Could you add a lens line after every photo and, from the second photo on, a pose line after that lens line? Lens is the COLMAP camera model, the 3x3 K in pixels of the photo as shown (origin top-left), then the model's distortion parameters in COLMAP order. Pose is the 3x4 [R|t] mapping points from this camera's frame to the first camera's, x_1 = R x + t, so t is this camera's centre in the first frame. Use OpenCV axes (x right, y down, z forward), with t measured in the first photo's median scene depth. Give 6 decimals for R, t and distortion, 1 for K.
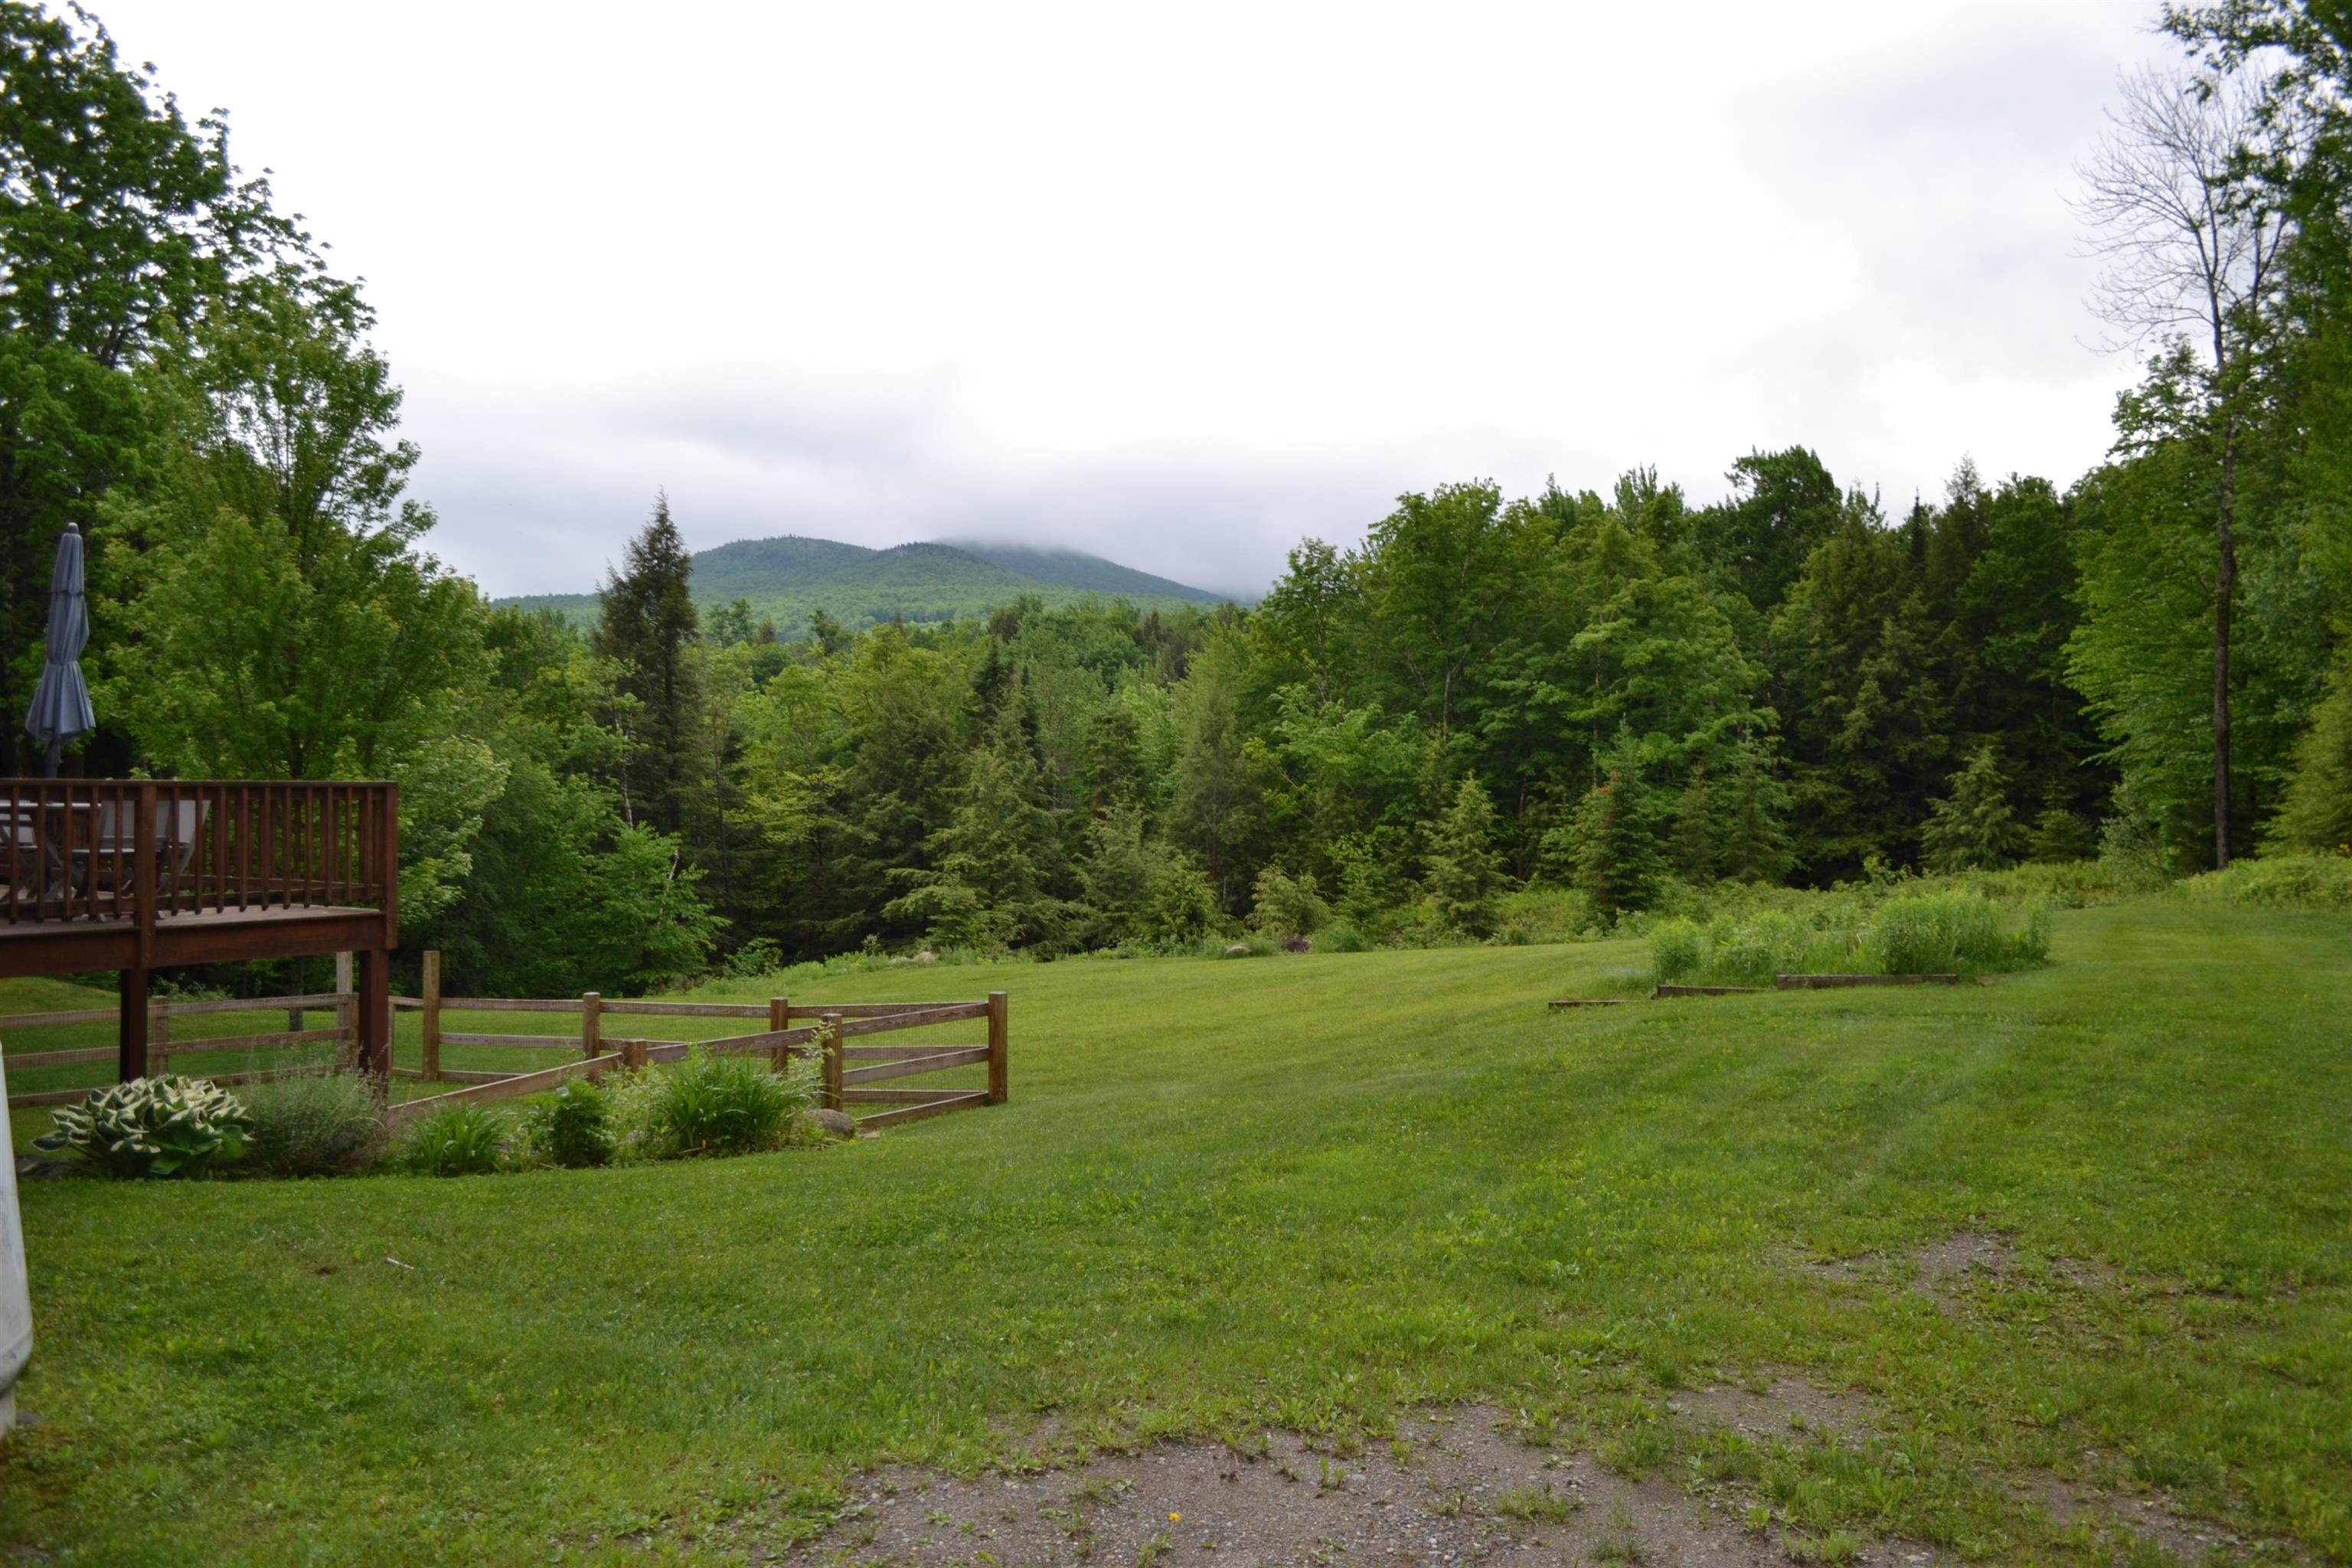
lens RADIAL K [[1855.5, 0, 1188.5], [0, 1855.5, 783.1], [0, 0, 1]] dist [-0.009568, -0.000546]
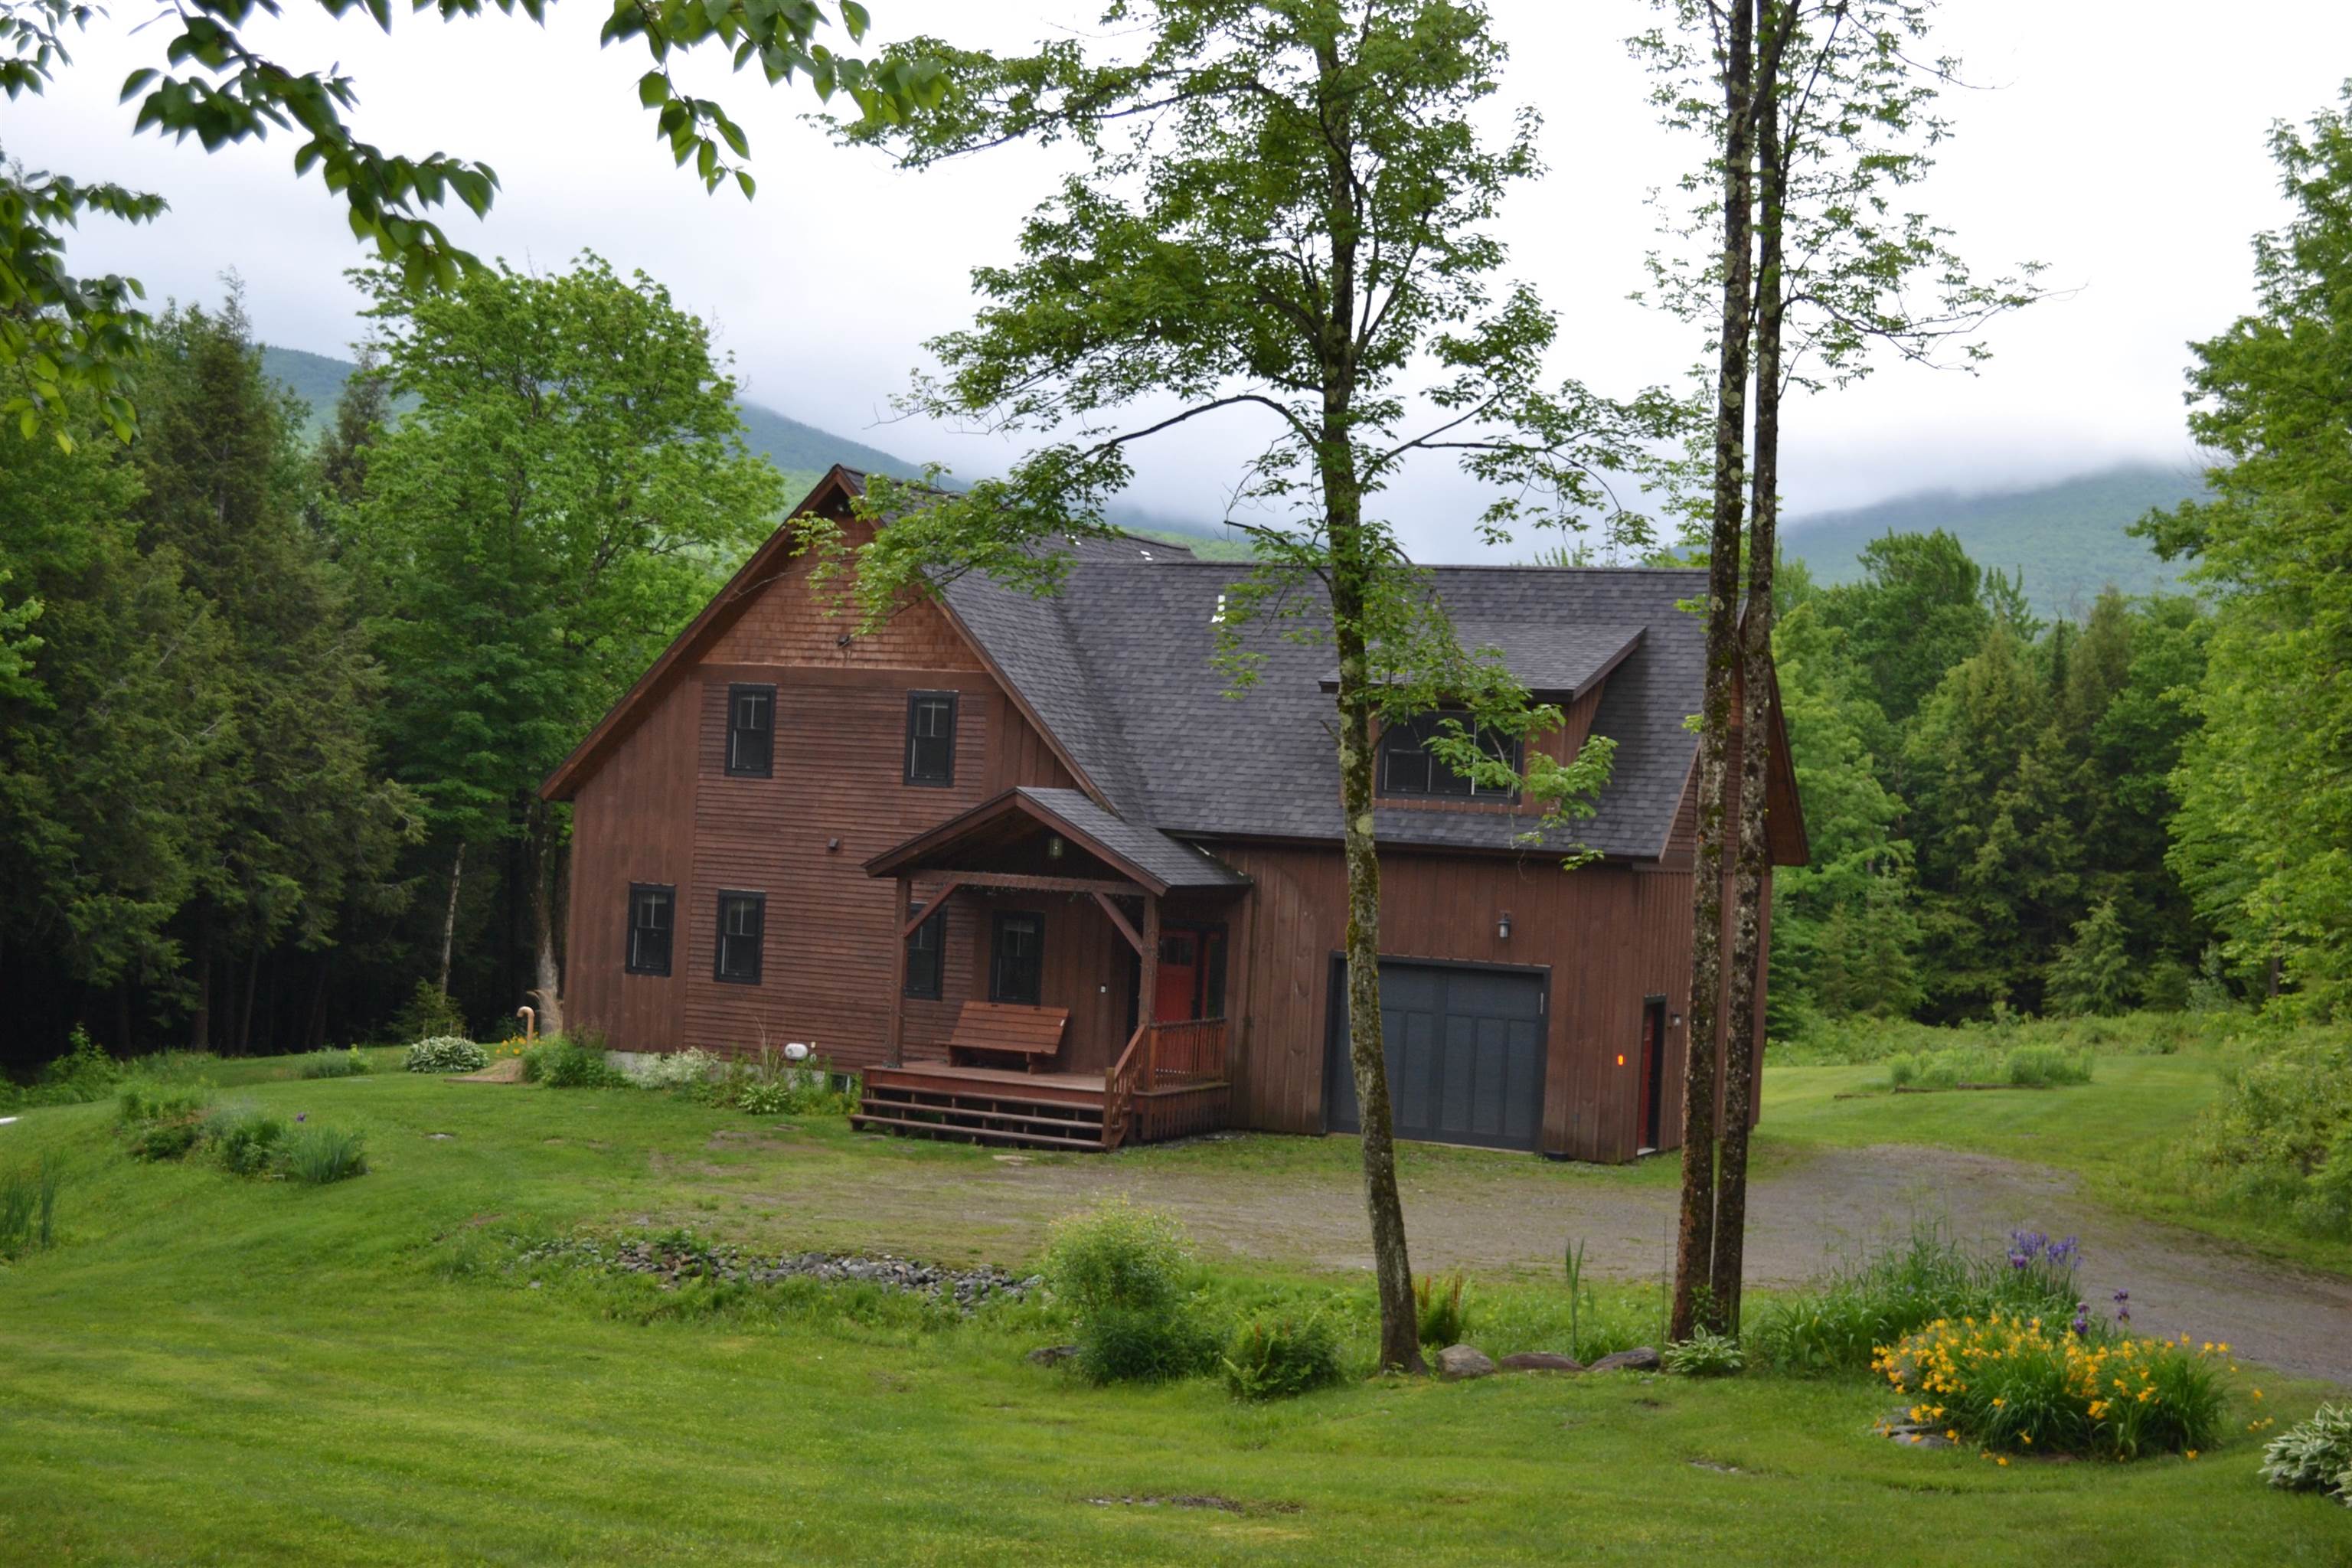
lens RADIAL K [[3188.6, 0, 1166.1], [0, 3188.6, 773.9], [0, 0, 1]] dist [-0.029329, 0.000000]
pose [[0.994049, 0.046804, 0.098366, -0.241787], [-0.046414, 0.998903, -0.006257, -0.046010], [-0.098551, 0.001654, 0.995131, -0.637062]]
